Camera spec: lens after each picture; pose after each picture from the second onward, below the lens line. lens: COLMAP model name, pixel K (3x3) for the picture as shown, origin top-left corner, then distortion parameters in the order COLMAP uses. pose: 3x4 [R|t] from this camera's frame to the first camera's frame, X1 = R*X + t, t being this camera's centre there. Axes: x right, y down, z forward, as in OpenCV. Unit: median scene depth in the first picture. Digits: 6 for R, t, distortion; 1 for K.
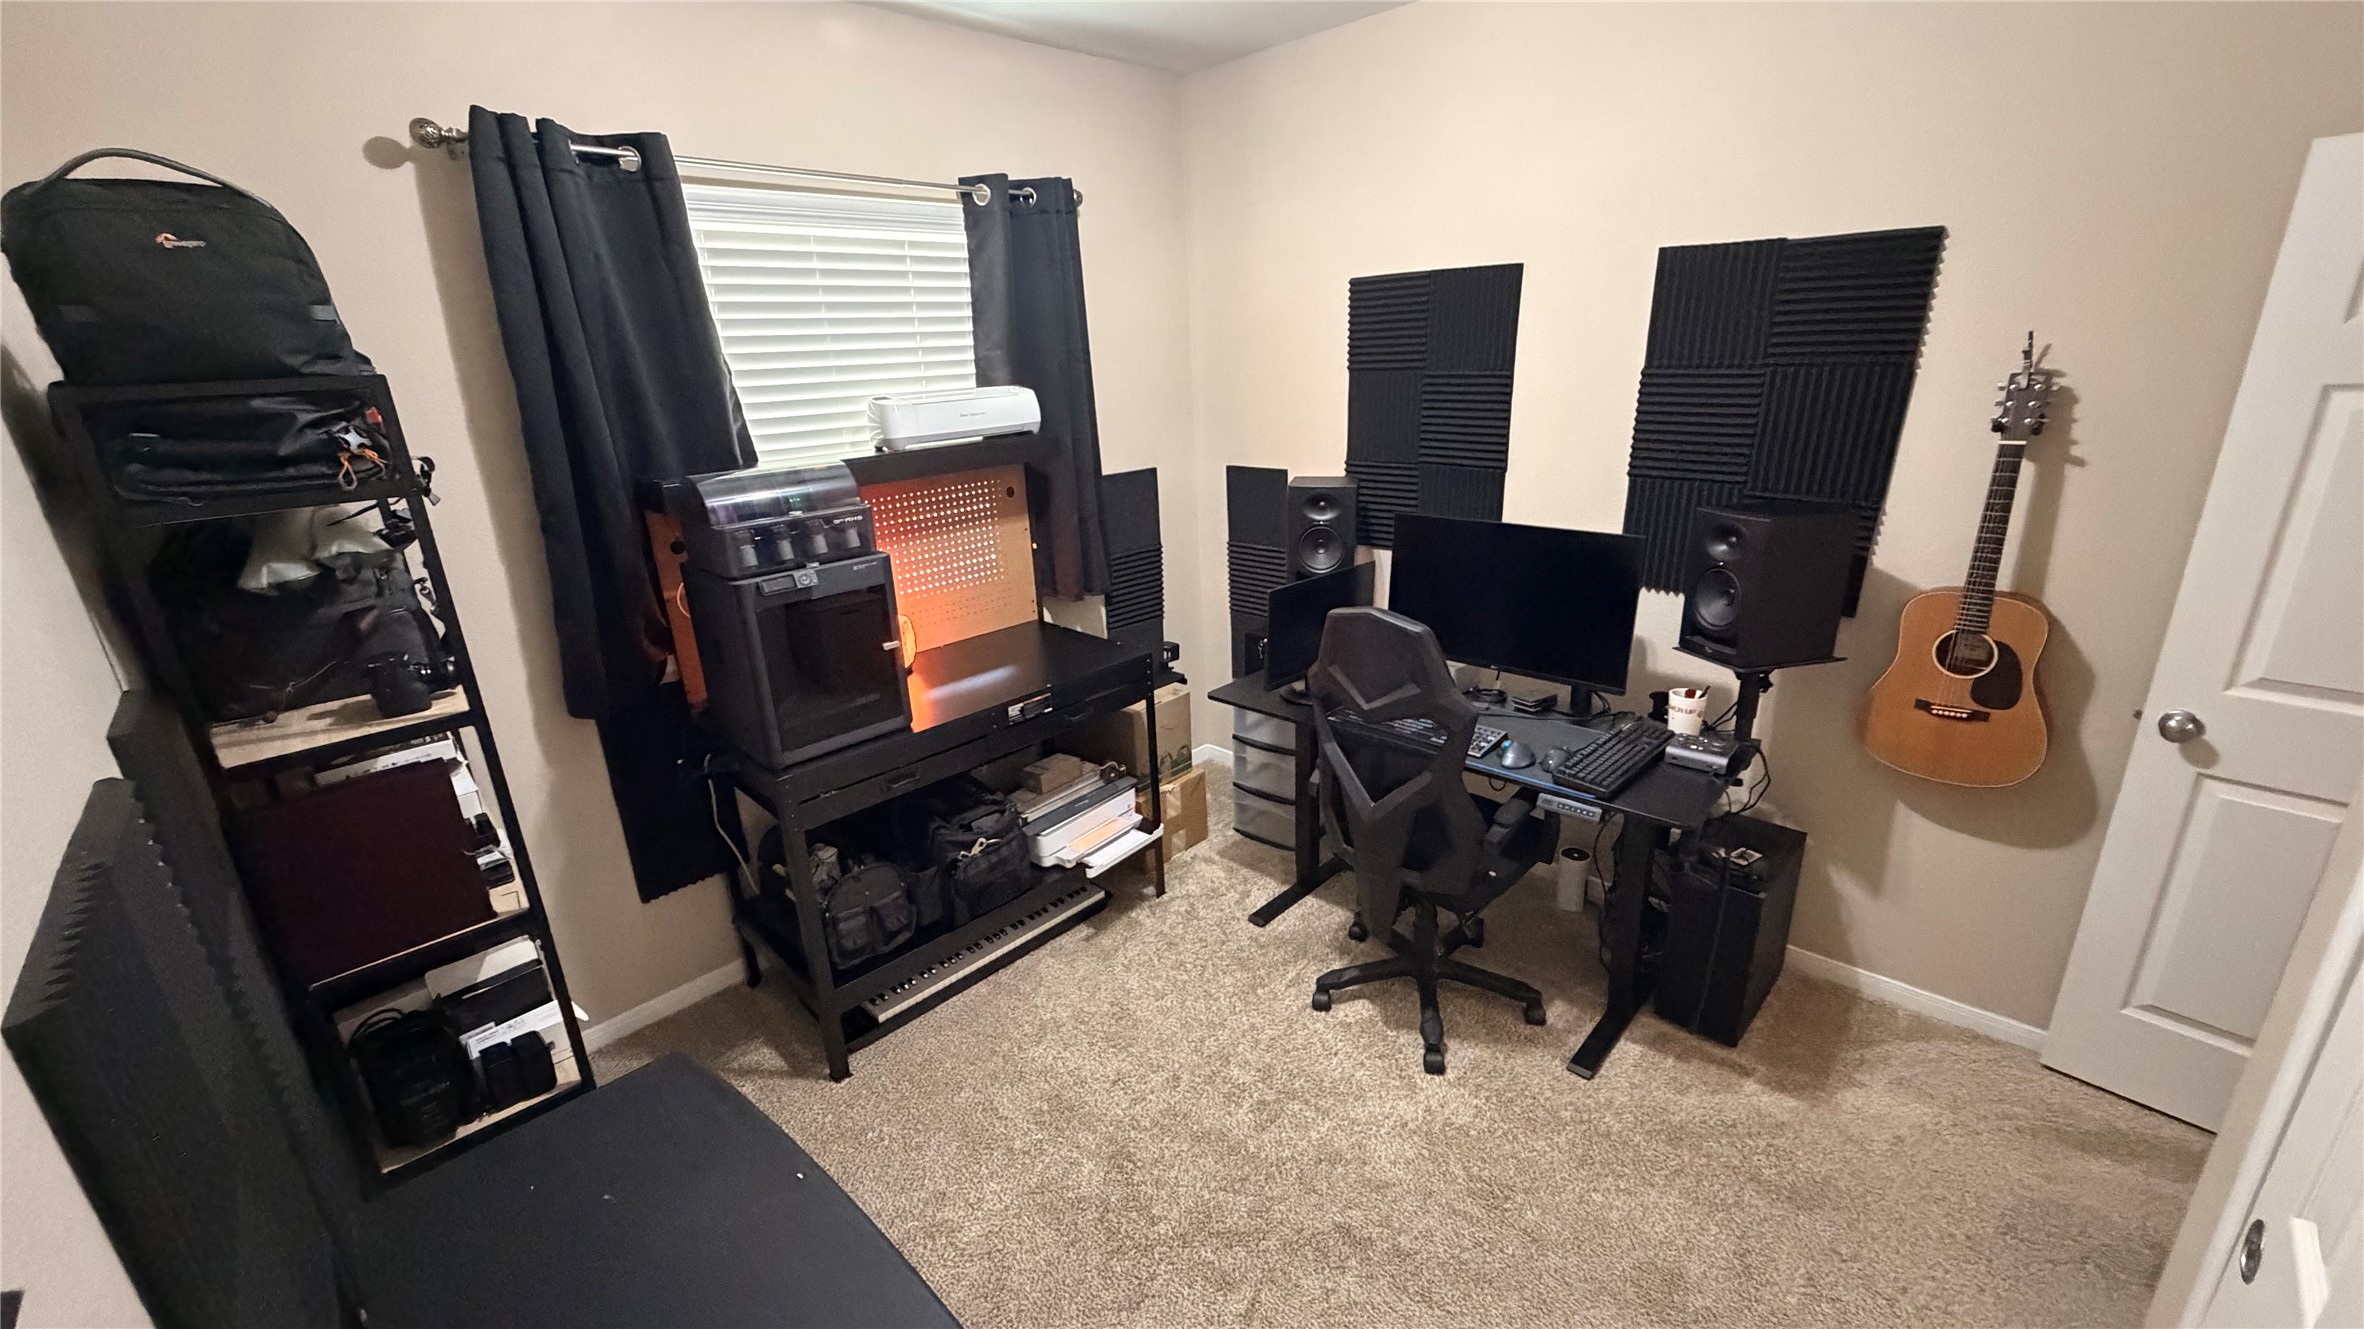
lens RADIAL K [[932.7, 0, 1186.1], [0, 932.7, 662.6], [0, 0, 1]] dist [-0.001138, -0.000266]
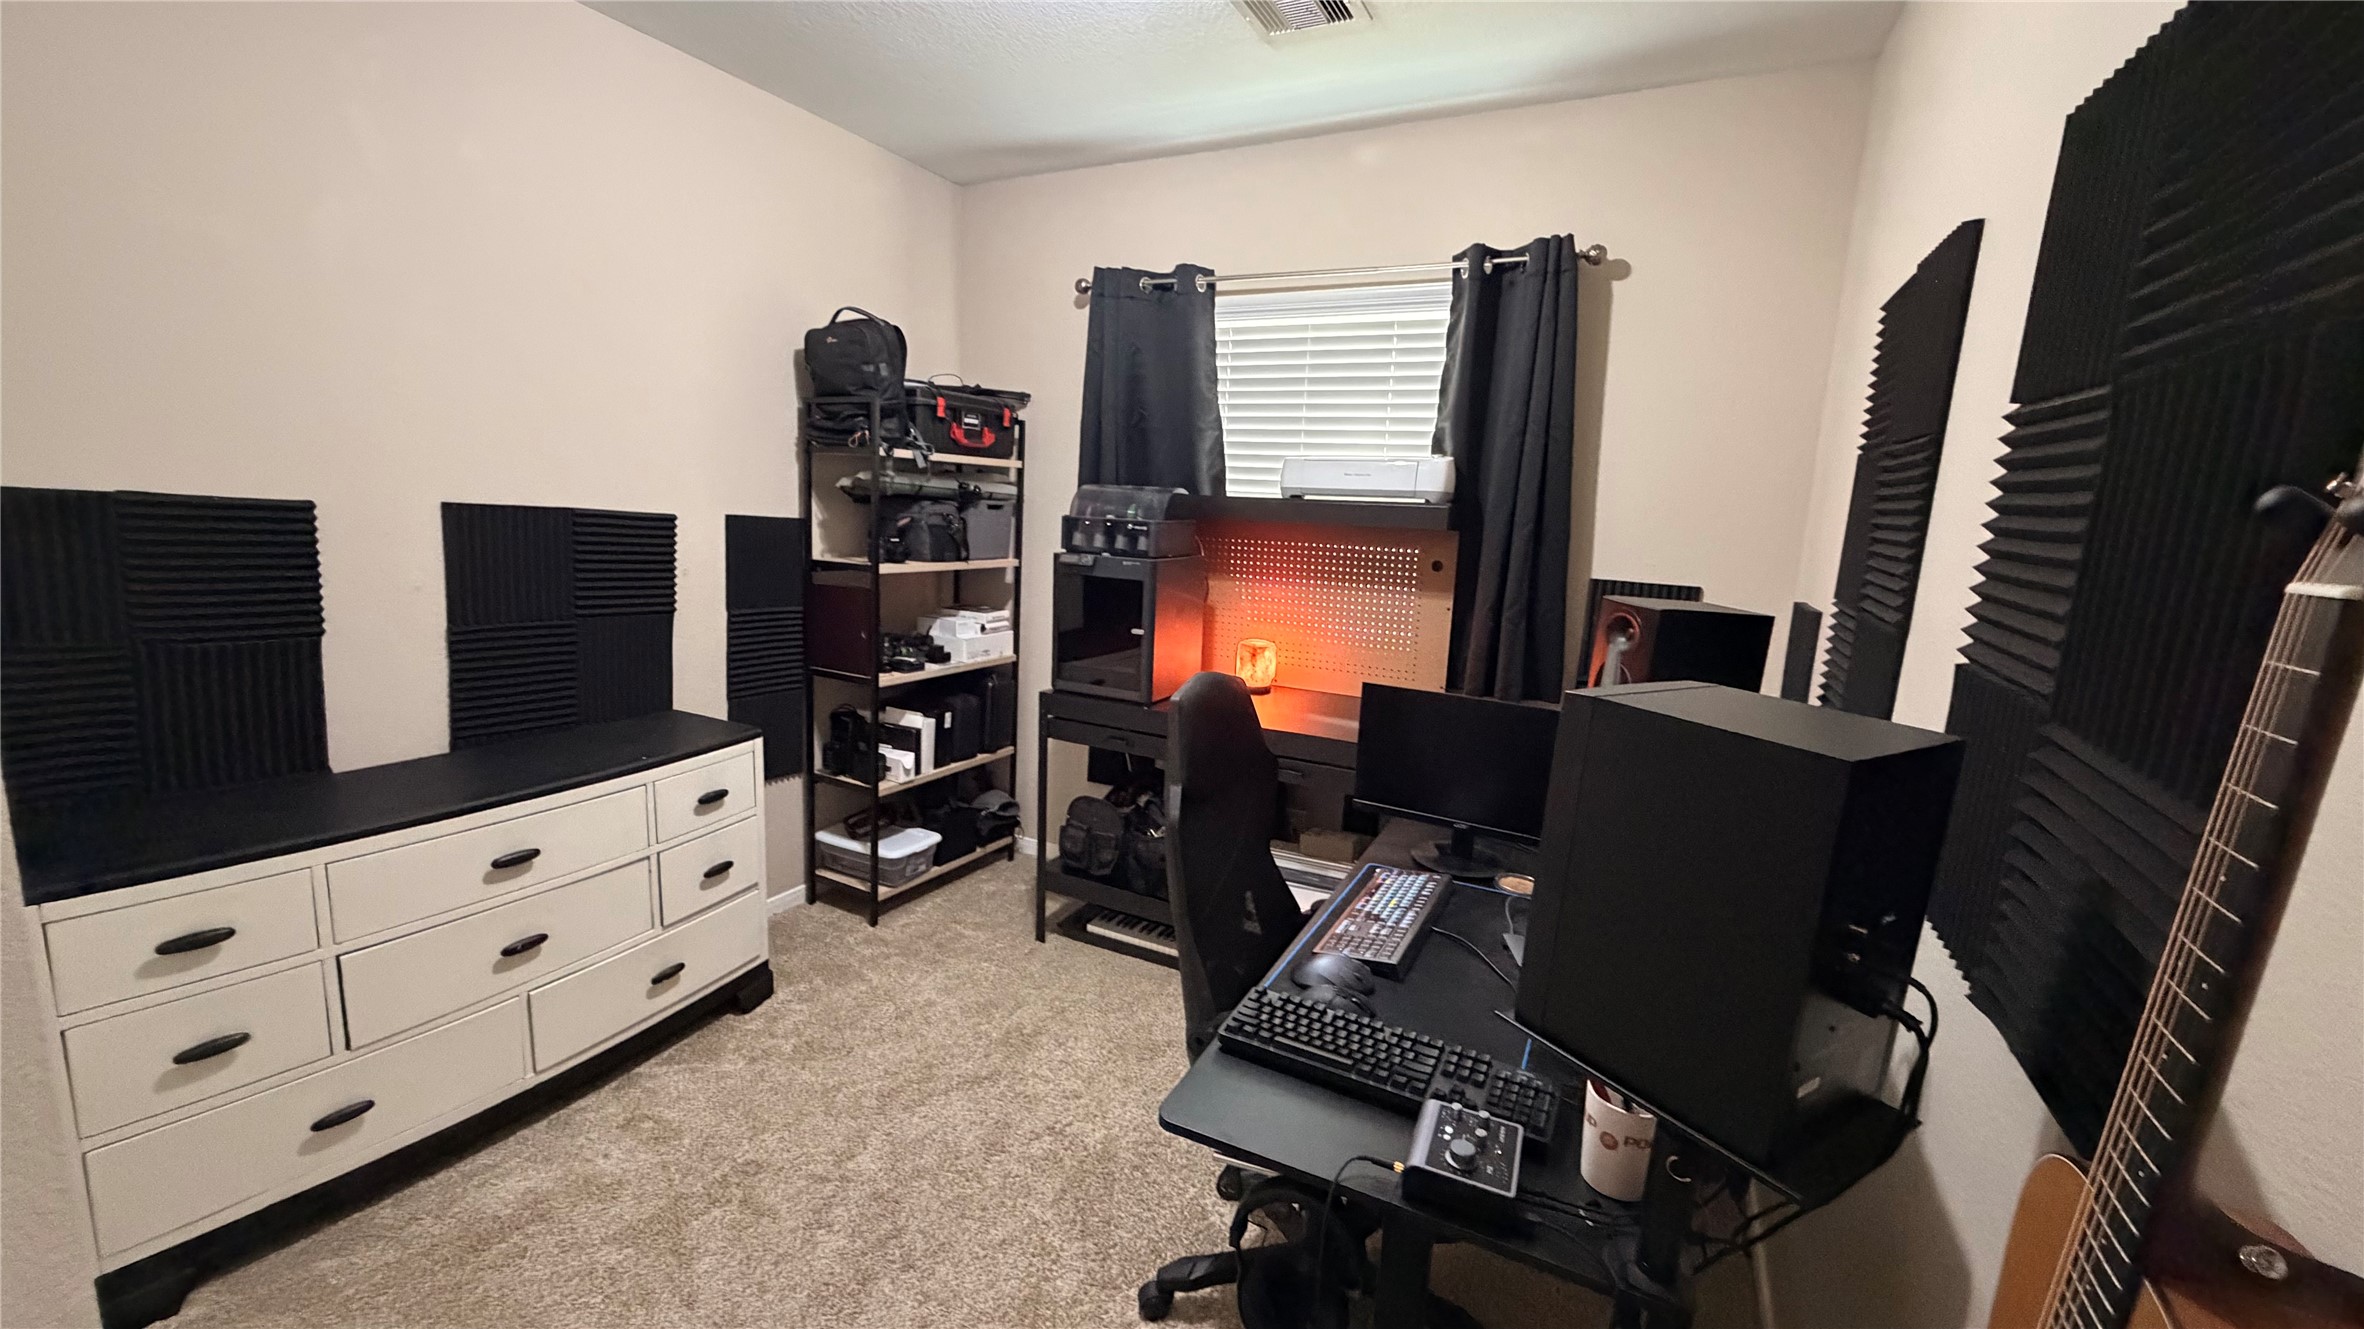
lens RADIAL K [[932.7, 0, 1180.0], [0, 932.7, 666.2], [0, 0, 1]] dist [-0.001138, -0.000266]
pose [[0.308314, 0.226284, -0.923980, 0.739236], [-0.359812, 0.926877, 0.106931, -0.110807], [0.880612, 0.299491, 0.367189, 0.518861]]
